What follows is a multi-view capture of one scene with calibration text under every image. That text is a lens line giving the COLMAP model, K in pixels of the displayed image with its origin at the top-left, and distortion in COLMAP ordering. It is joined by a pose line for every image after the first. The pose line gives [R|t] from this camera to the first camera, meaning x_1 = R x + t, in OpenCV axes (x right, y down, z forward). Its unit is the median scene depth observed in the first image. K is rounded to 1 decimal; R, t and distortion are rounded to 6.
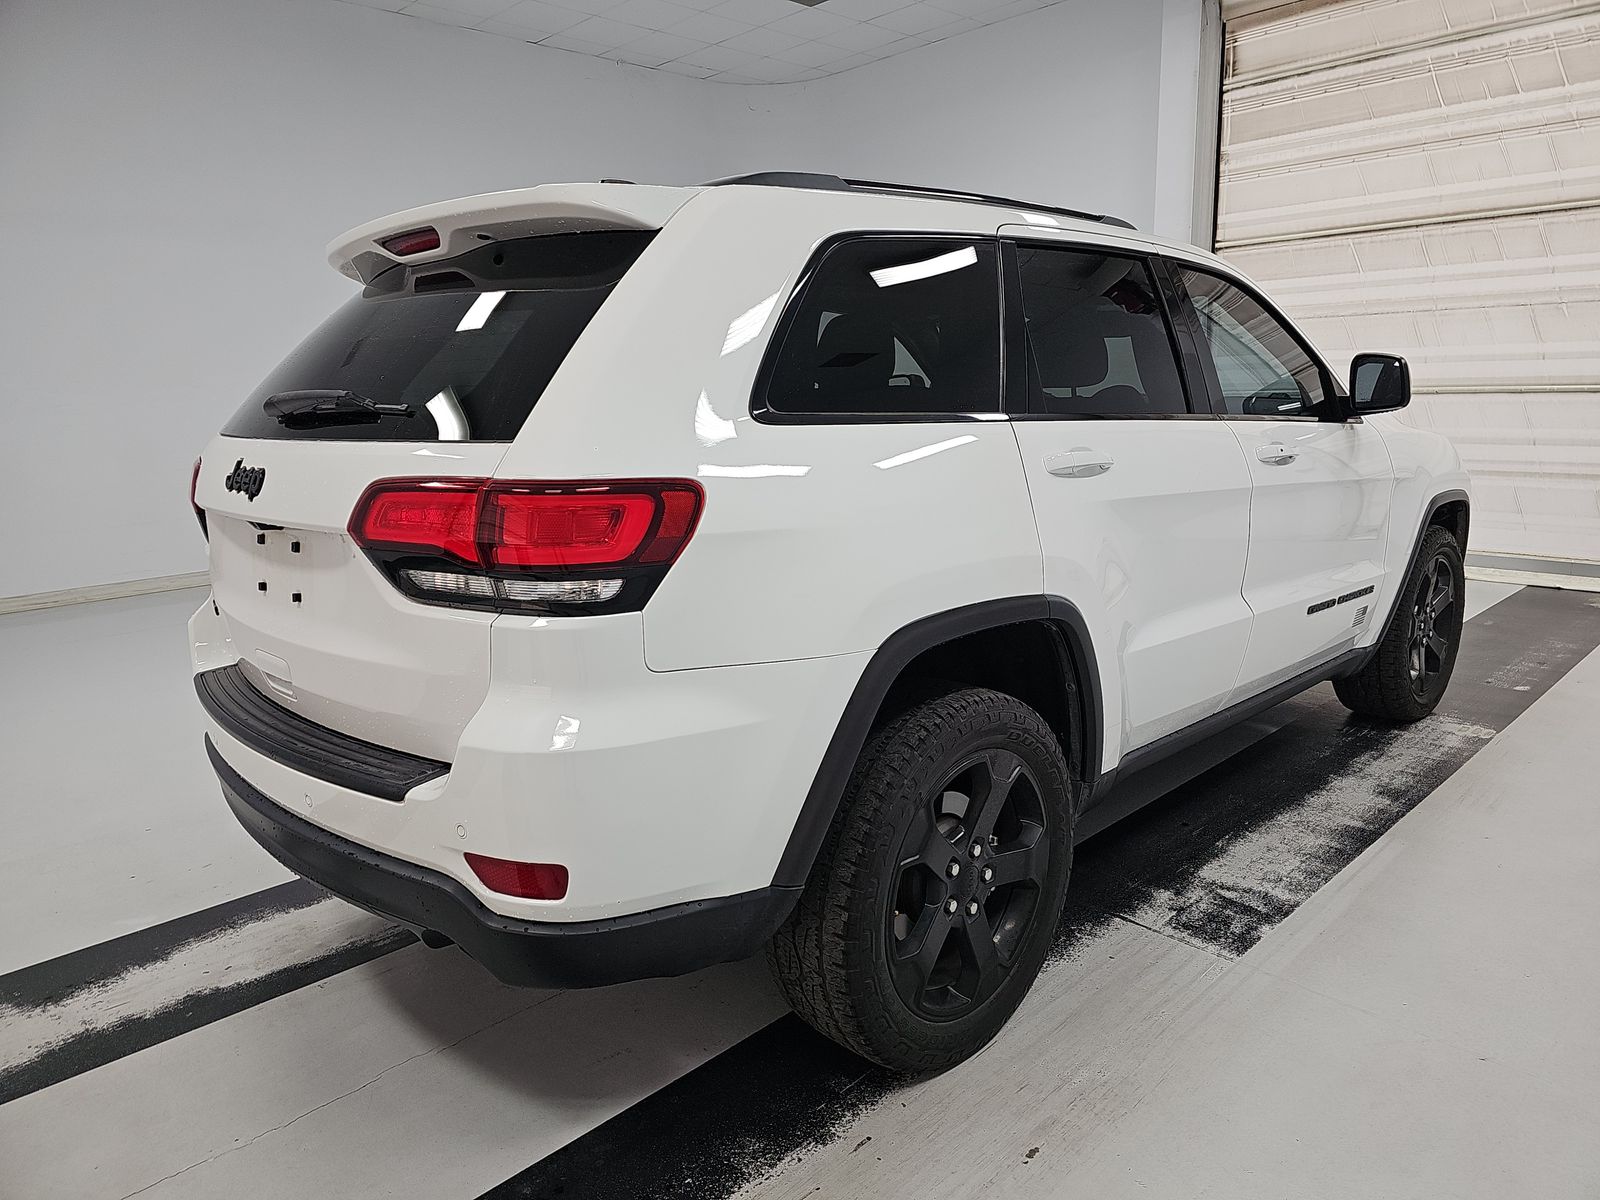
lens RADIAL K [[1054.3, 0, 797.6], [0, 1054.3, 591.6], [0, 0, 1]] dist [0.024078, -0.028738]
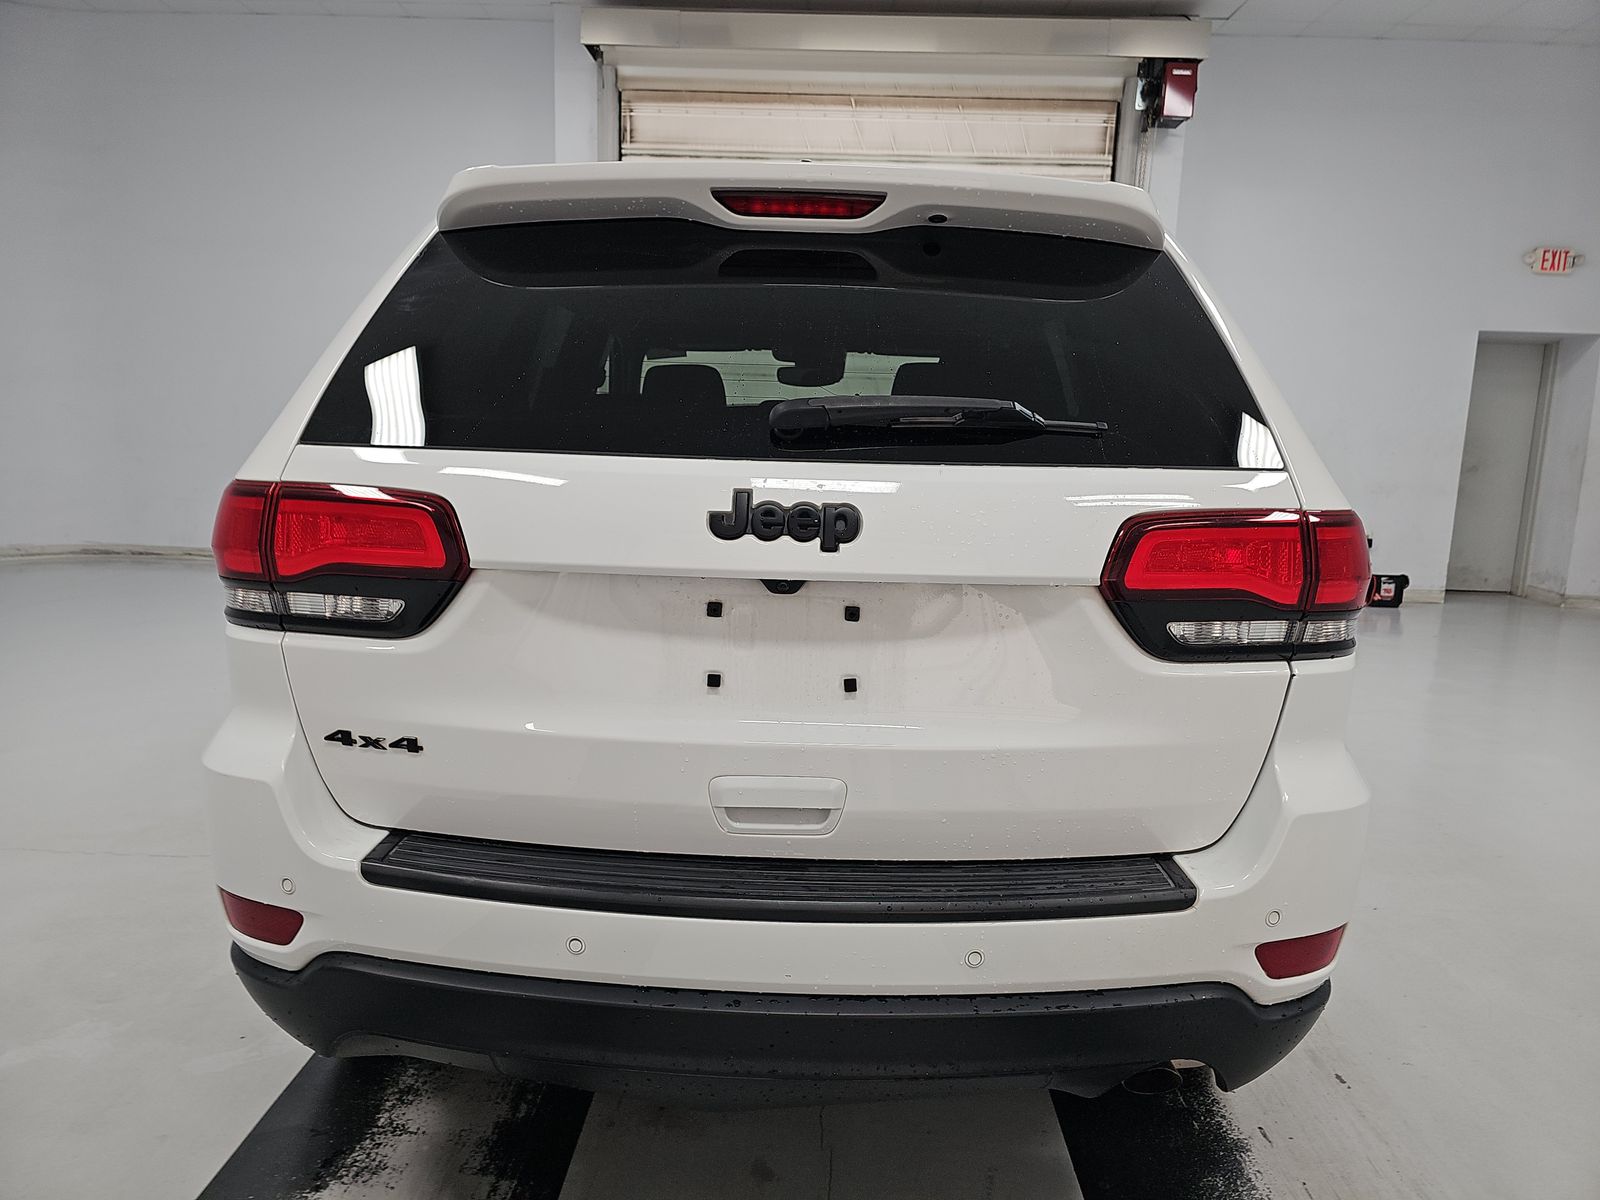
lens RADIAL K [[1054.3, 0, 797.6], [0, 1054.3, 591.6], [0, 0, 1]] dist [0.024078, -0.028738]
pose [[0.716535, -0.060694, 0.694906, -0.281740], [0.084193, 0.996449, 0.000218, -0.017109], [-0.692452, 0.058350, 0.719101, 0.149397]]
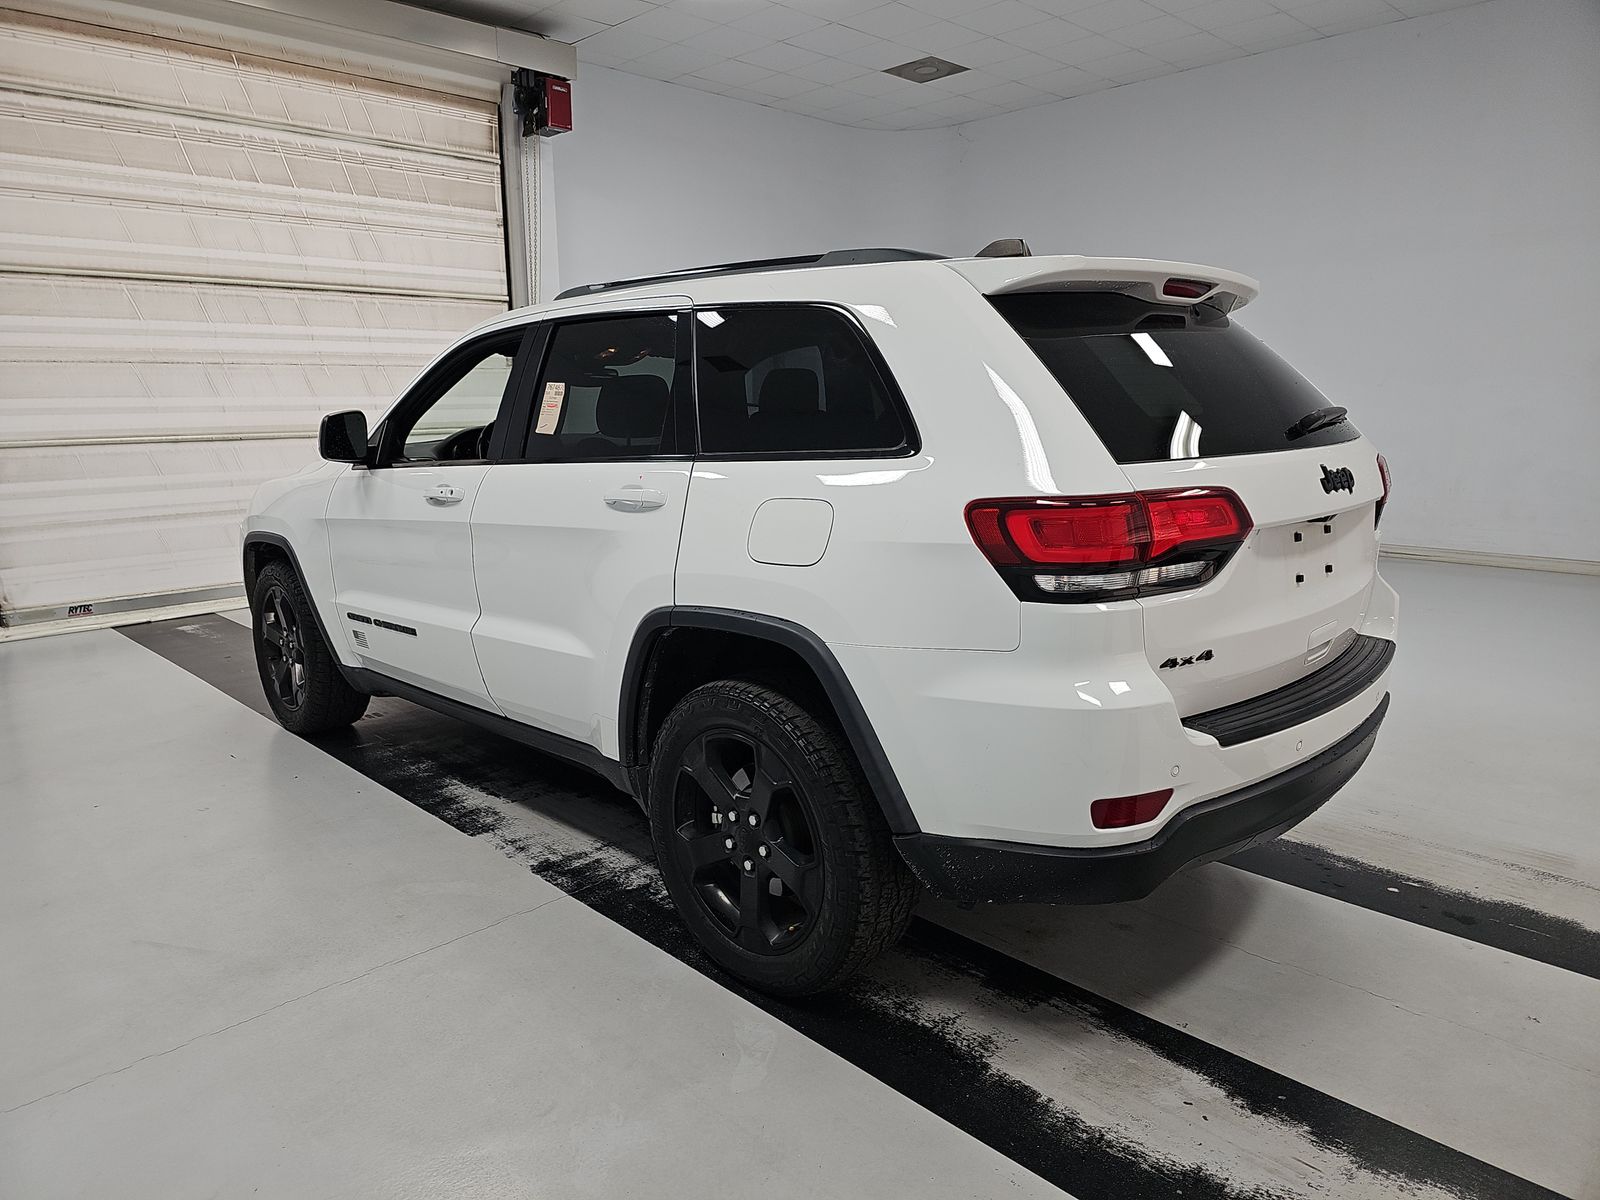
lens RADIAL K [[1050.5, 0, 771.5], [0, 1050.5, 595.5], [0, 0, 1]] dist [0.009046, -0.024391]
pose [[0.011275, -0.154077, 0.987994, -0.503076], [0.204415, 0.967546, 0.148555, -0.084301], [-0.978819, 0.200286, 0.042405, 0.470051]]
